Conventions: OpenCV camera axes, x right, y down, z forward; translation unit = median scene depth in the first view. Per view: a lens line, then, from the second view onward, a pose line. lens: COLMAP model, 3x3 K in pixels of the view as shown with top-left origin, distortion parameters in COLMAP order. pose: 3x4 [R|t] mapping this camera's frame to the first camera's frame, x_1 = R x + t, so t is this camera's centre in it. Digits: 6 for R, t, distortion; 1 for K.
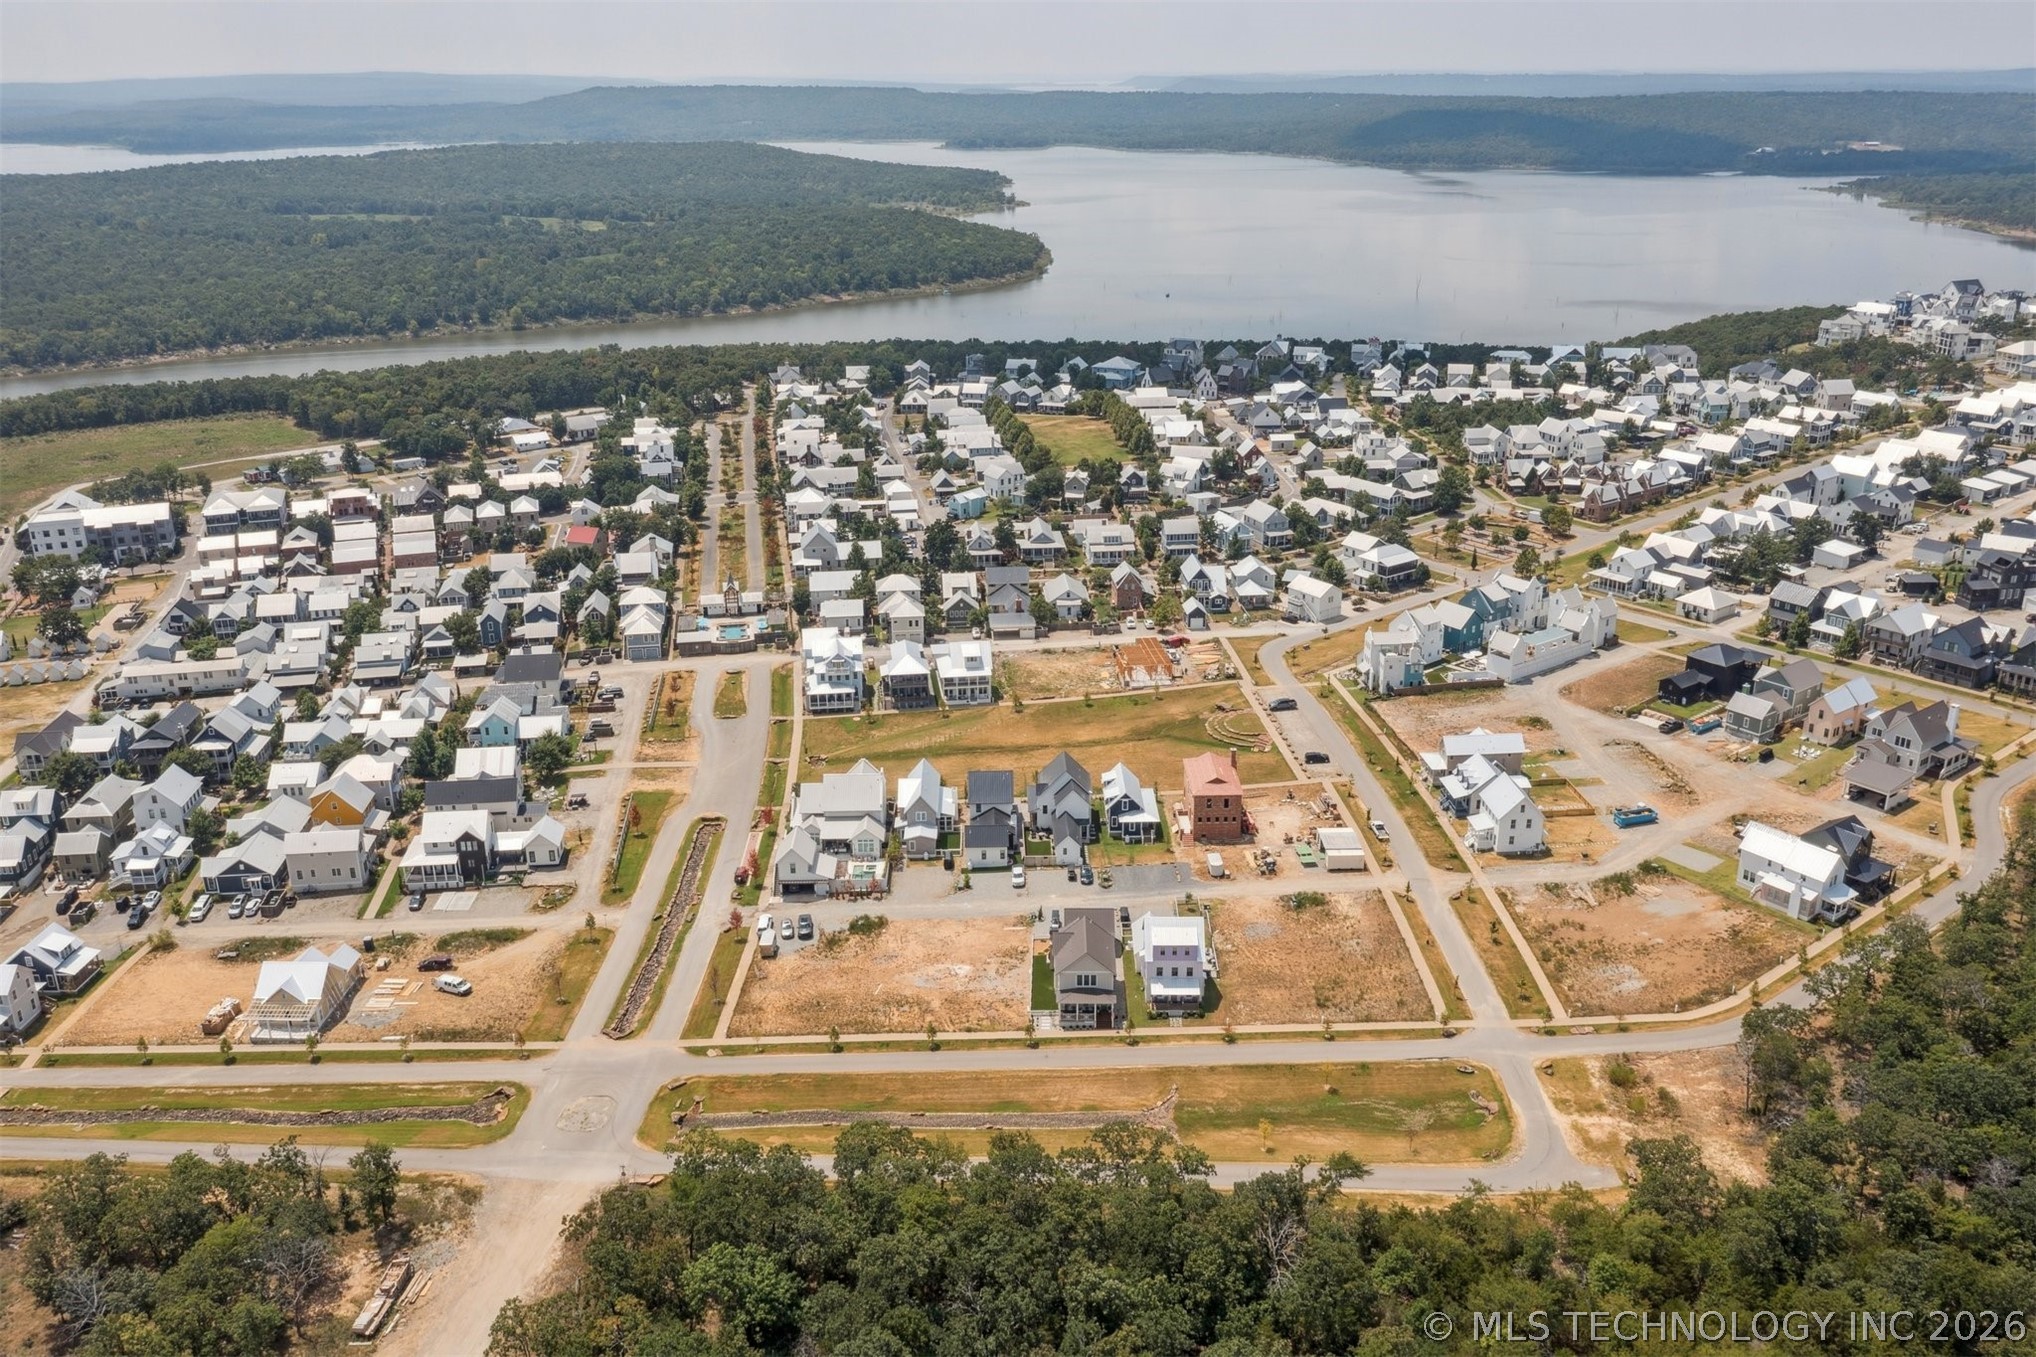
lens RADIAL K [[1633.2, 0, 1018.0], [0, 1633.2, 678.5], [0, 0, 1]] dist [-0.004107, -0.008312]
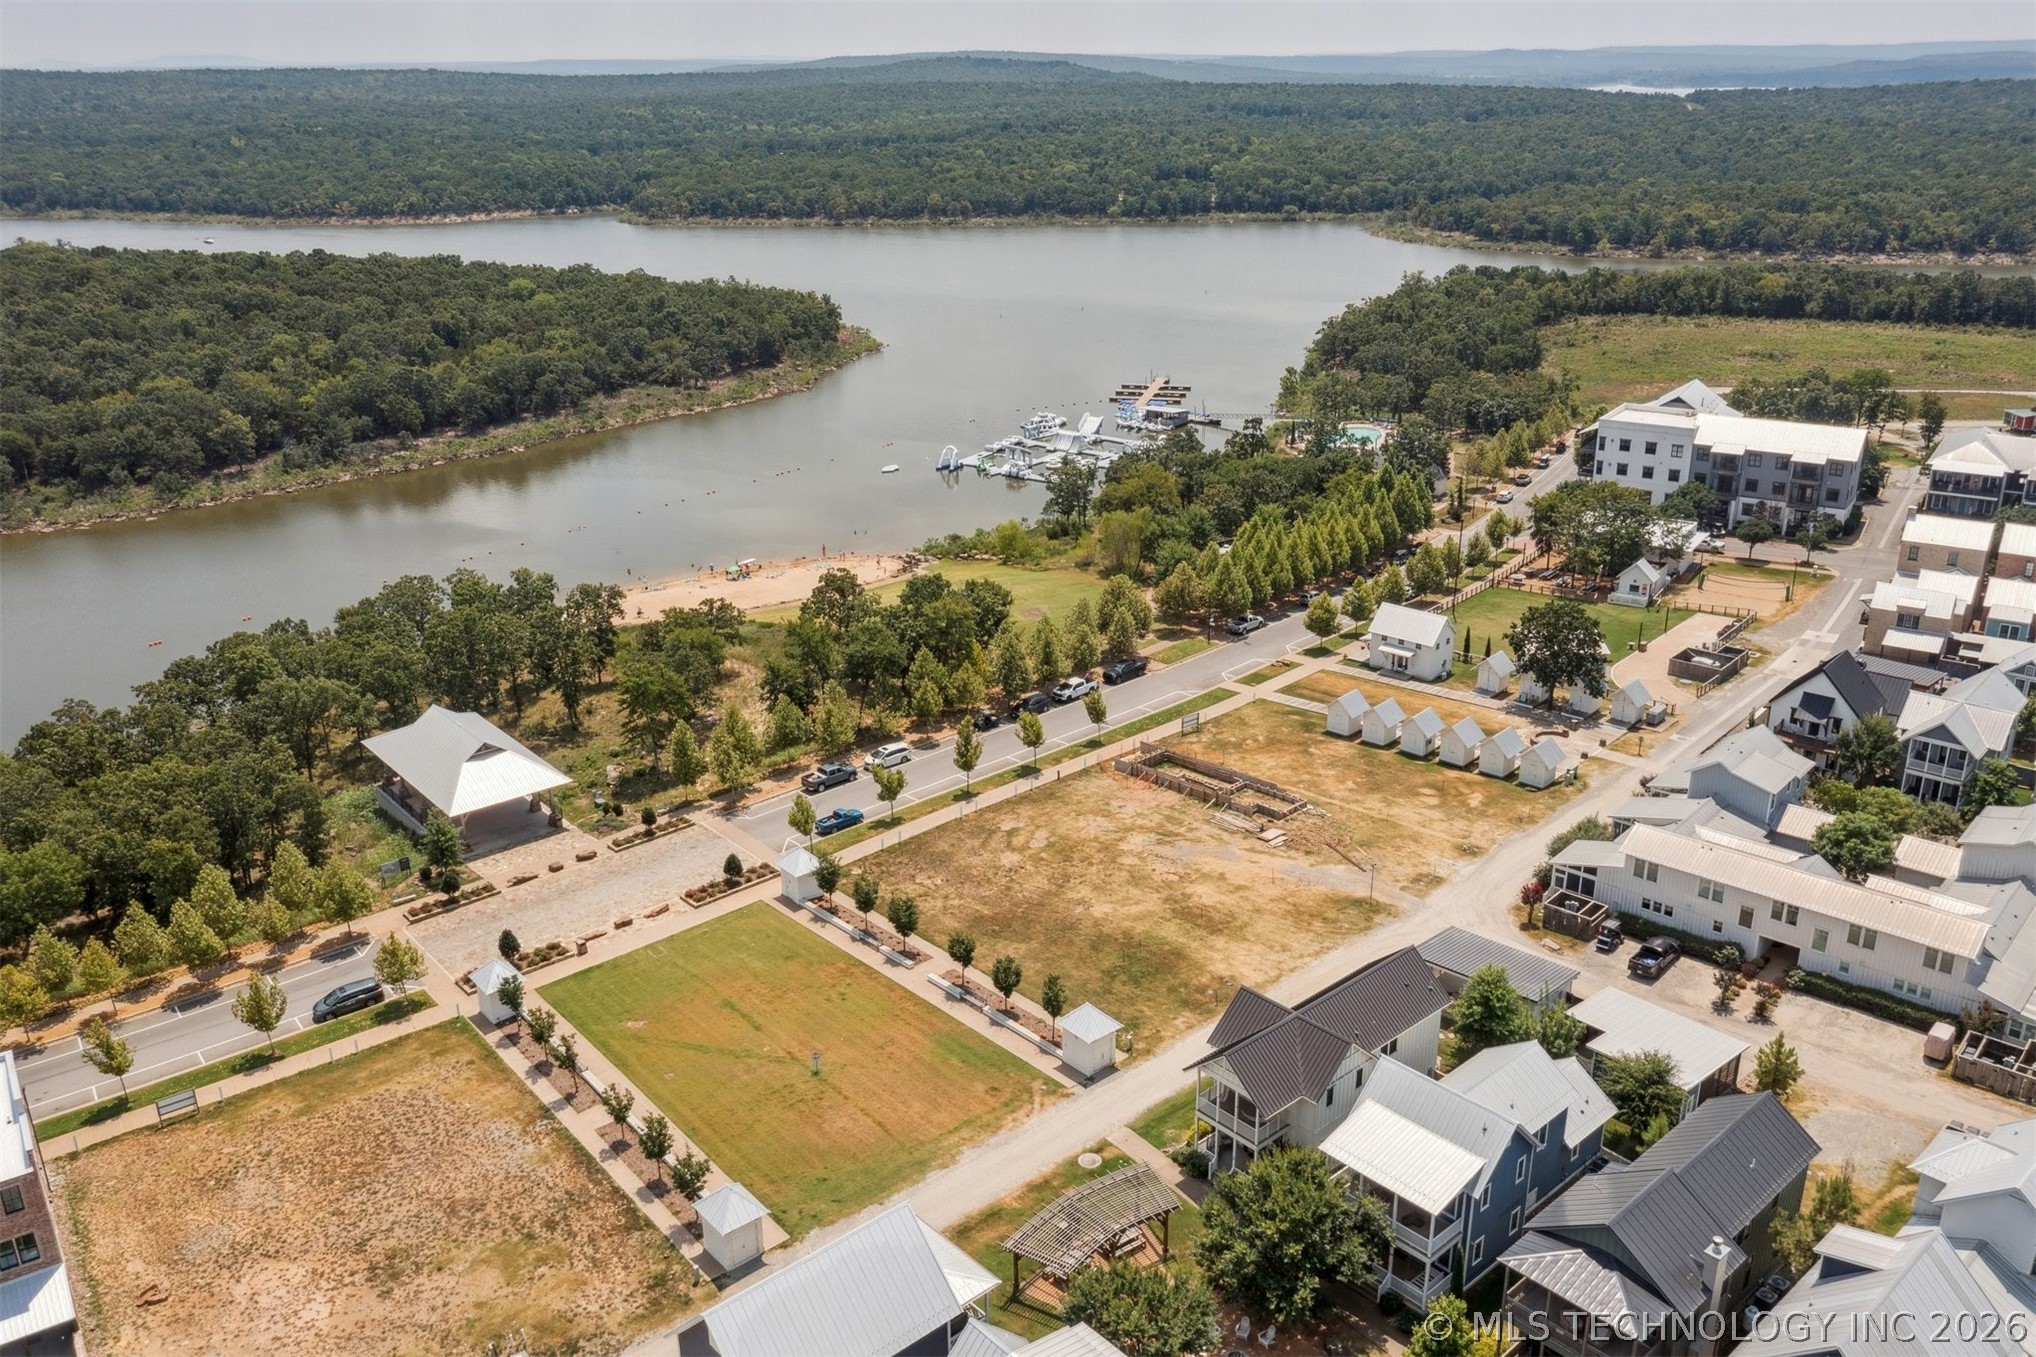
lens RADIAL K [[1633.2, 0, 1018.0], [0, 1633.2, 678.5], [0, 0, 1]] dist [-0.004107, -0.008312]
pose [[0.583526, 0.284504, -0.760628, -0.332534], [-0.273565, 0.950747, 0.145746, -0.046461], [0.764630, 0.123035, 0.632616, 0.607040]]
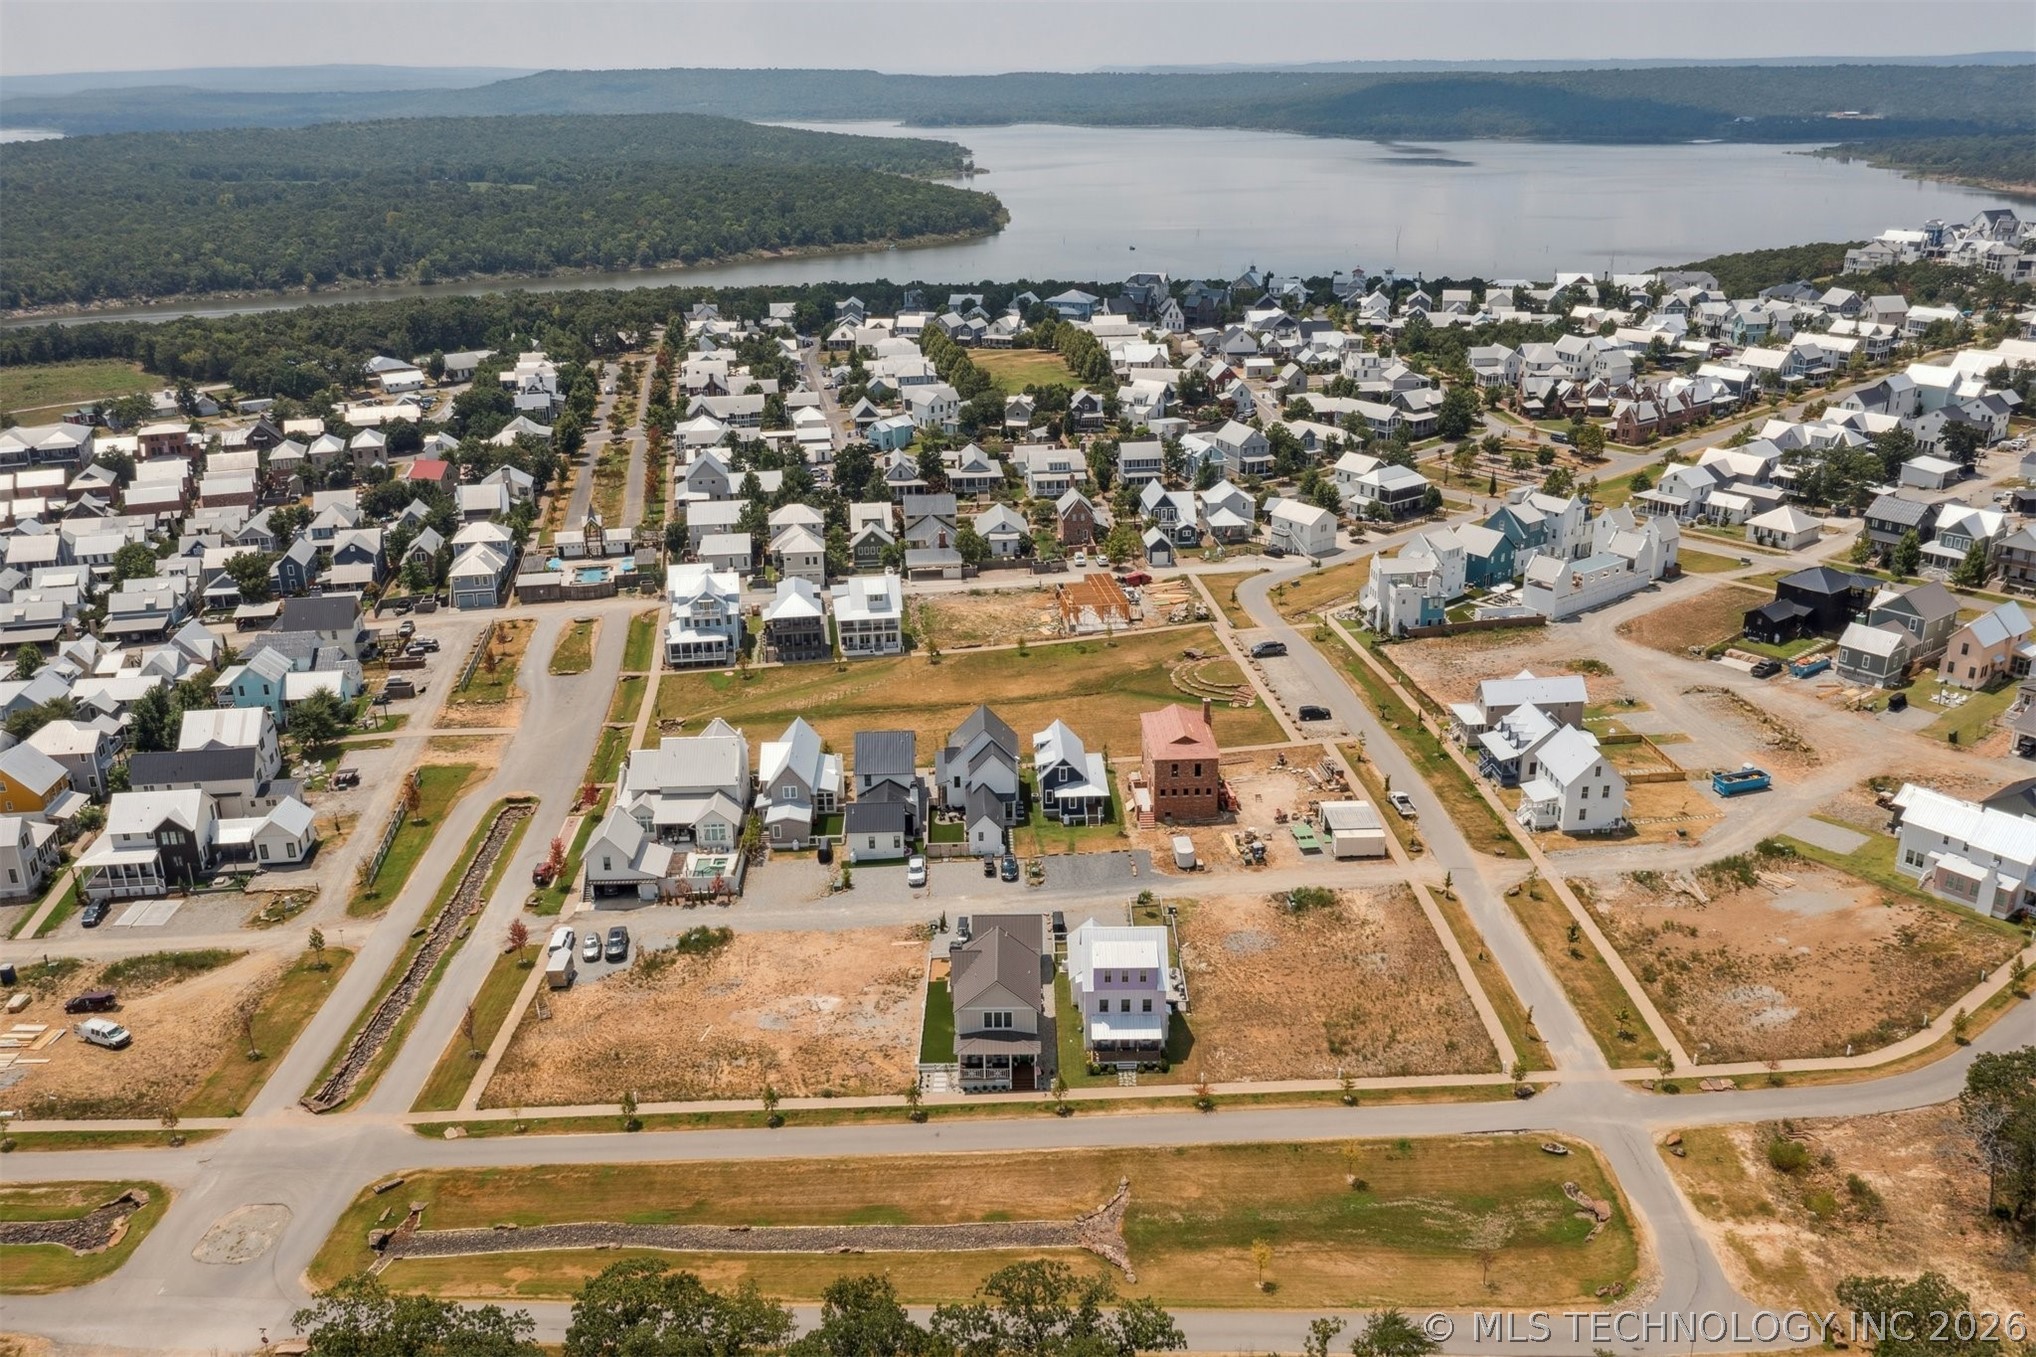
lens RADIAL K [[1636.8, 0, 1018.0], [0, 1636.8, 678.5], [0, 0, 1]] dist [-0.011834, -0.002914]
pose [[0.999808, -0.009545, 0.017129, 0.023127], [0.009494, 0.999950, 0.003014, 0.022193], [-0.017157, -0.002851, 0.999849, 0.178130]]
